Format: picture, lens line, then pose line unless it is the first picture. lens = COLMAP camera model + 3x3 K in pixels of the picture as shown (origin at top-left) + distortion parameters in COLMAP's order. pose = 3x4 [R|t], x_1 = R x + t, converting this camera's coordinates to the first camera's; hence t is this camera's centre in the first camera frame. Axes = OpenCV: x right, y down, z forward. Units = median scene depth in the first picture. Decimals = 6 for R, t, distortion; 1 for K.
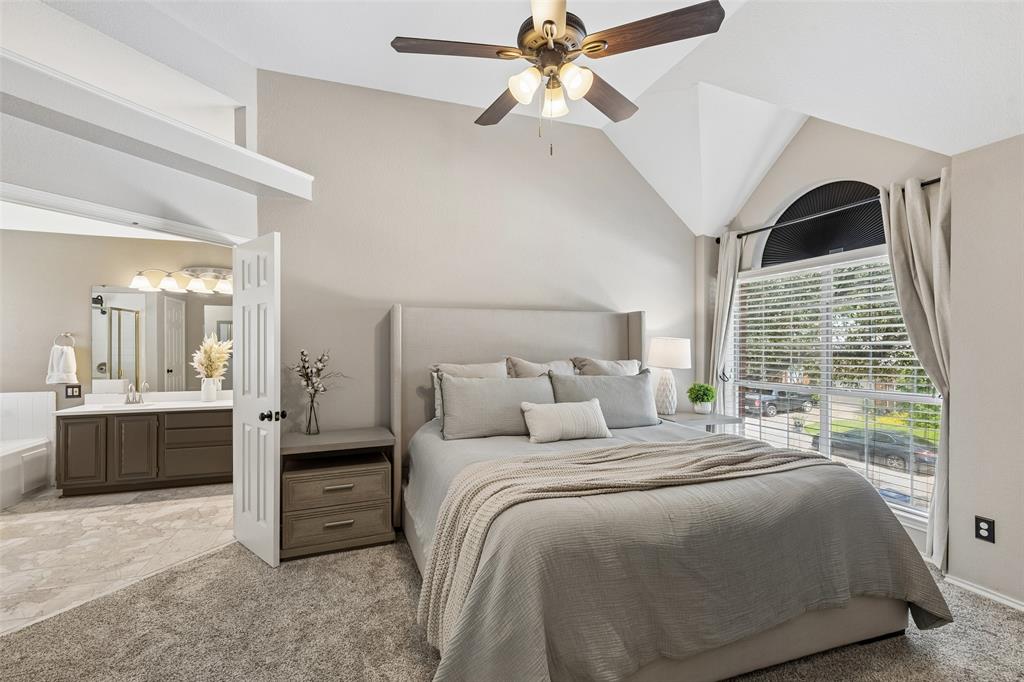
lens RADIAL K [[457.2, 0, 506.9], [0, 457.2, 345.0], [0, 0, 1]] dist [0.004047, 0.000339]
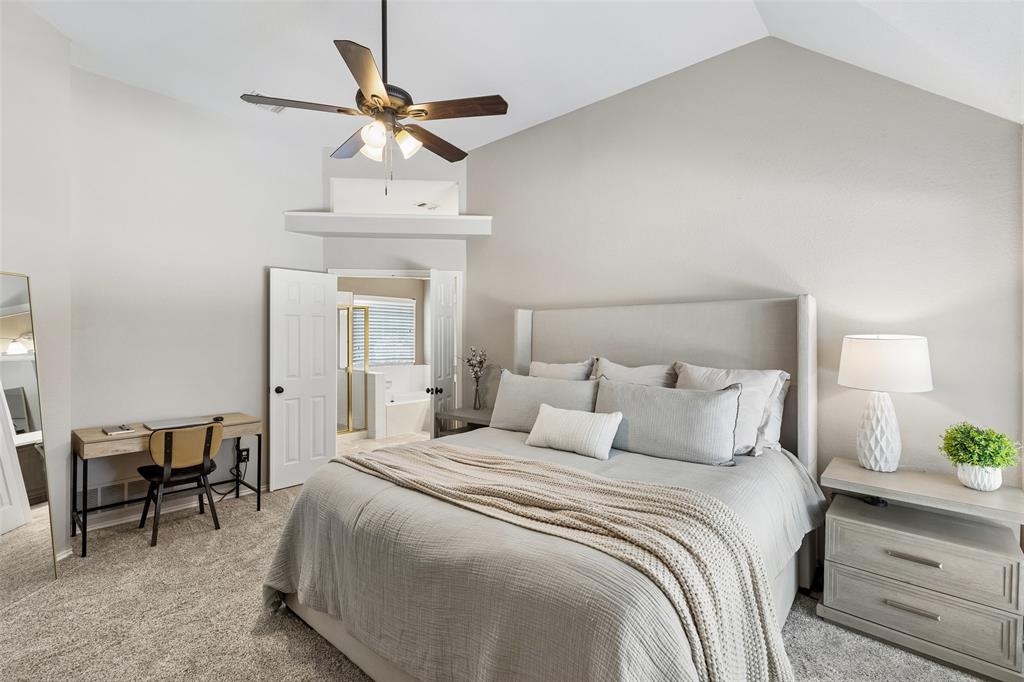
lens RADIAL K [[462.3, 0, 508.3], [0, 462.3, 339.4], [0, 0, 1]] dist [0.004728, 0.001326]
pose [[0.494323, 0.004462, -0.869267, 0.629860], [0.001769, 0.999980, 0.006139, -0.015637], [0.869277, -0.004572, 0.494305, 0.313500]]
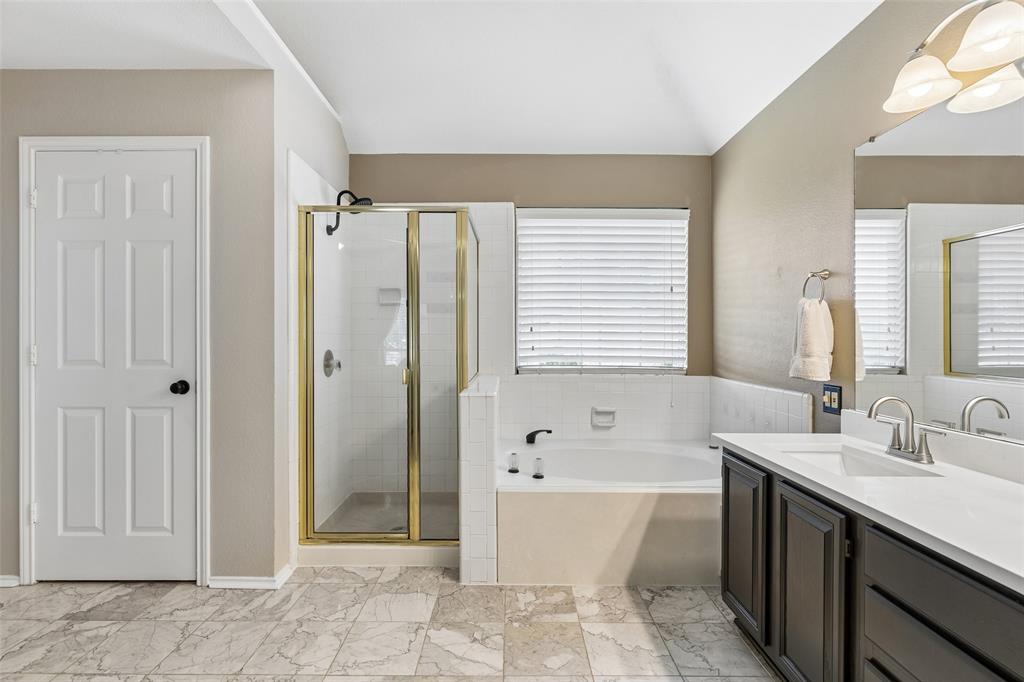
lens RADIAL K [[477.2, 0, 497.9], [0, 477.2, 338.1], [0, 0, 1]] dist [0.001182, 0.000061]
pose [[-0.327684, -0.003896, -0.944779, -0.427152], [-0.001297, 0.999992, -0.003674, 0.046871], [0.944786, 0.000021, -0.327687, 0.909776]]
